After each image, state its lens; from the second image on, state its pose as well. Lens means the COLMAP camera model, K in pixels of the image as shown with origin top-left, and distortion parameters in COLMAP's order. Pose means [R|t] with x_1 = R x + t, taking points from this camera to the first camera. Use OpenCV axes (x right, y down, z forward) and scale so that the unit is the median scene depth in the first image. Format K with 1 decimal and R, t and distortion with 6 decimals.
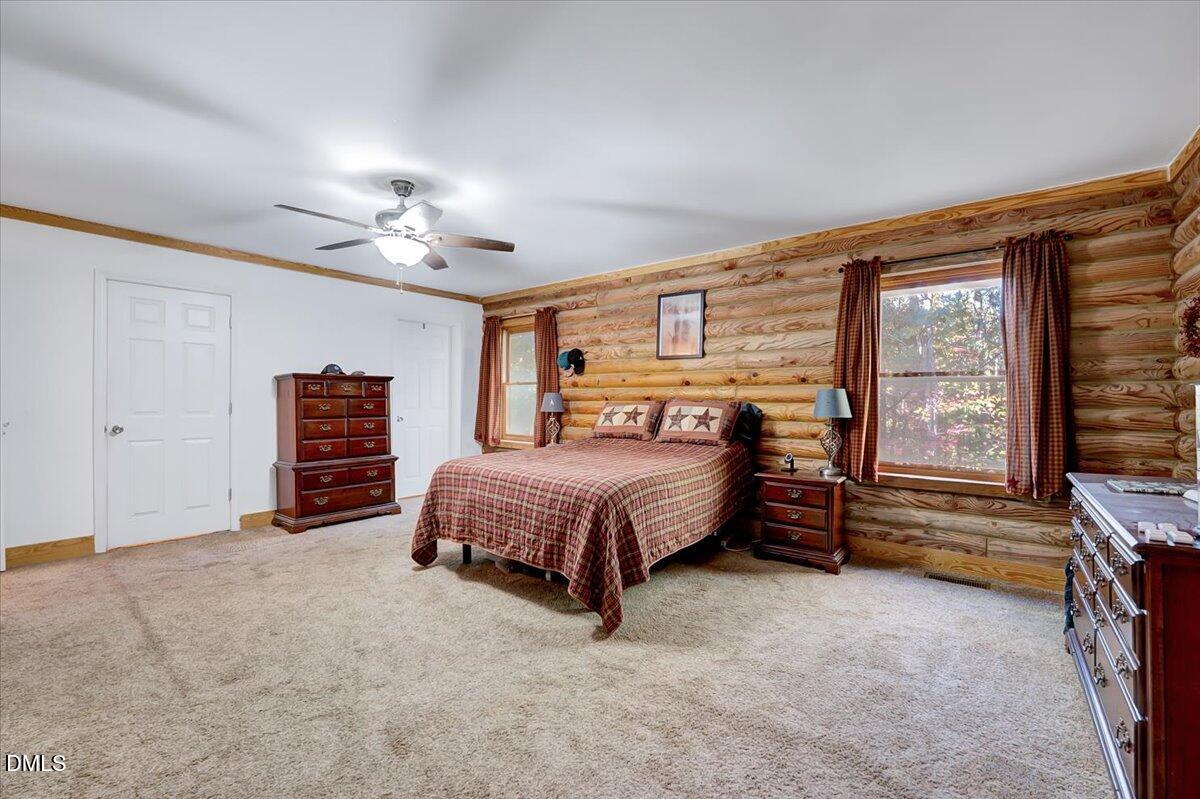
lens RADIAL K [[490.8, 0, 597.0], [0, 490.8, 400.4], [0, 0, 1]] dist [-0.001394, -0.000135]
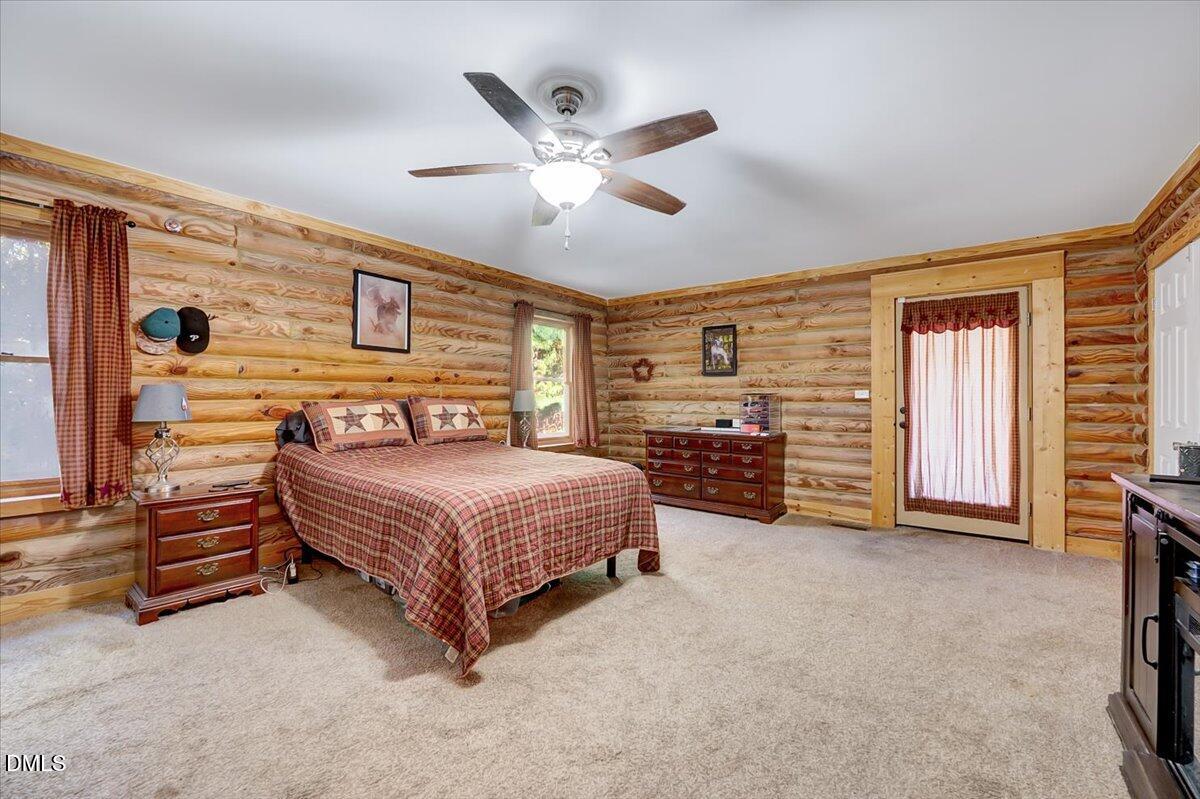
lens RADIAL K [[493.0, 0, 594.7], [0, 493.0, 397.2], [0, 0, 1]] dist [-0.000358, 0.000029]
pose [[-0.004093, -0.001522, 0.999990, -0.787343], [-0.000702, 0.999999, 0.001519, -0.004627], [-0.999991, -0.000696, -0.004094, 0.691687]]
